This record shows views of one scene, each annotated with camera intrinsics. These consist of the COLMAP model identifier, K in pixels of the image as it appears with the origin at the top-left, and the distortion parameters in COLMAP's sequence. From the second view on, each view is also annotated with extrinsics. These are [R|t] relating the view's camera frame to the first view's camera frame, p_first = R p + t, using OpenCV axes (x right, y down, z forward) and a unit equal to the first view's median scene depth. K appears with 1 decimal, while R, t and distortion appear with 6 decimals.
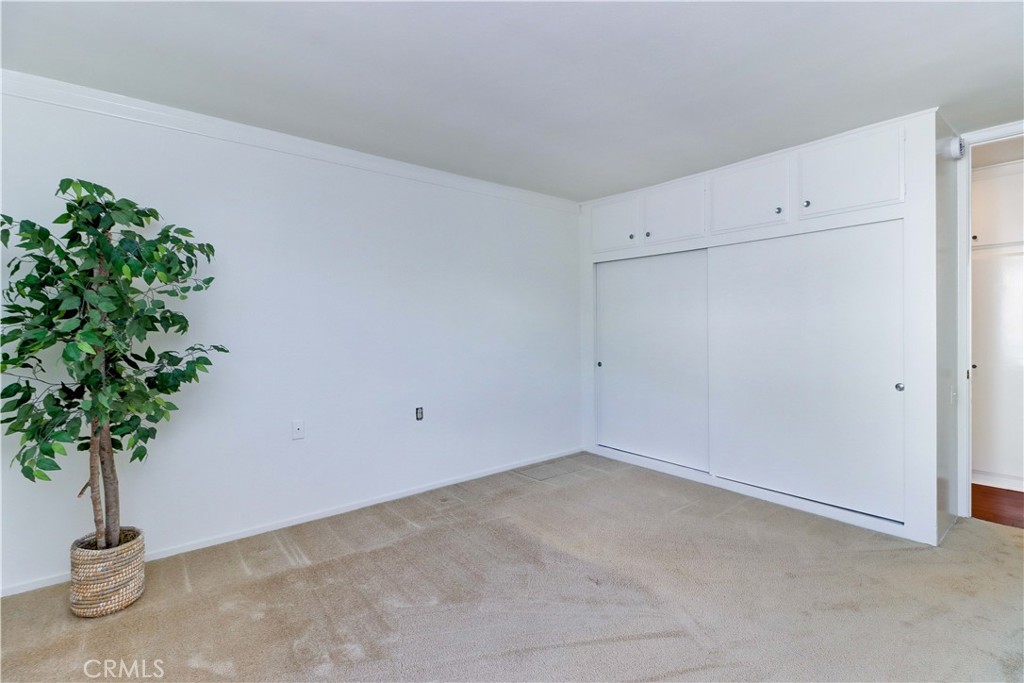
lens RADIAL K [[476.0, 0, 517.2], [0, 476.0, 345.2], [0, 0, 1]] dist [0.020771, -0.014227]
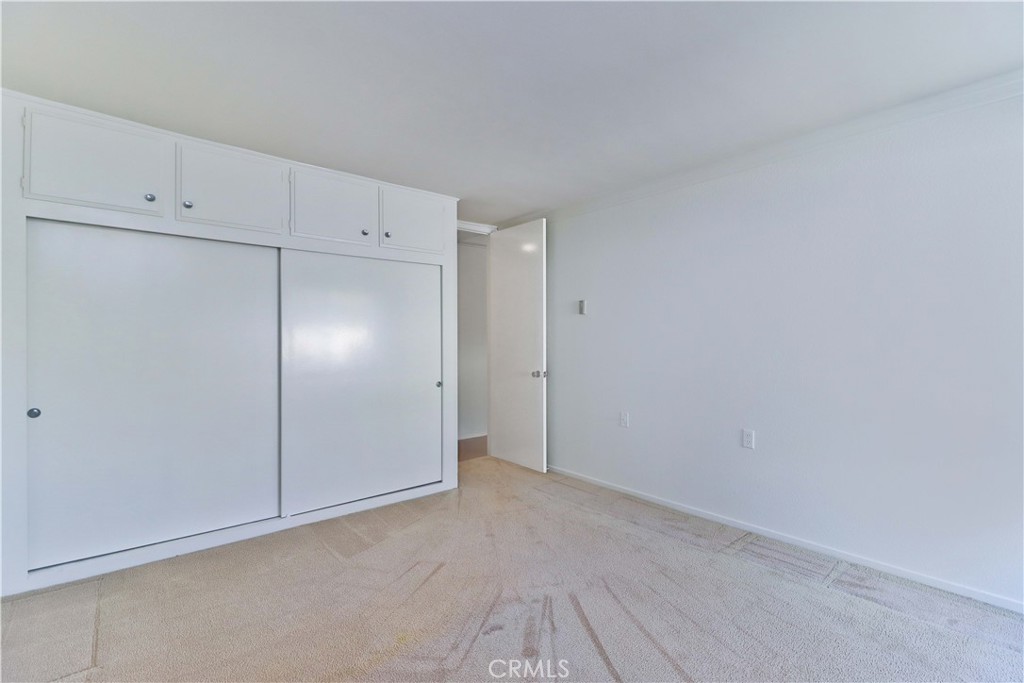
lens RADIAL K [[476.0, 0, 517.2], [0, 476.0, 345.2], [0, 0, 1]] dist [0.020771, -0.014227]
pose [[-0.036729, -0.014318, 0.999223, -0.608909], [0.033320, 0.999324, 0.015545, -0.043982], [-0.998770, 0.033866, -0.036227, 0.817406]]
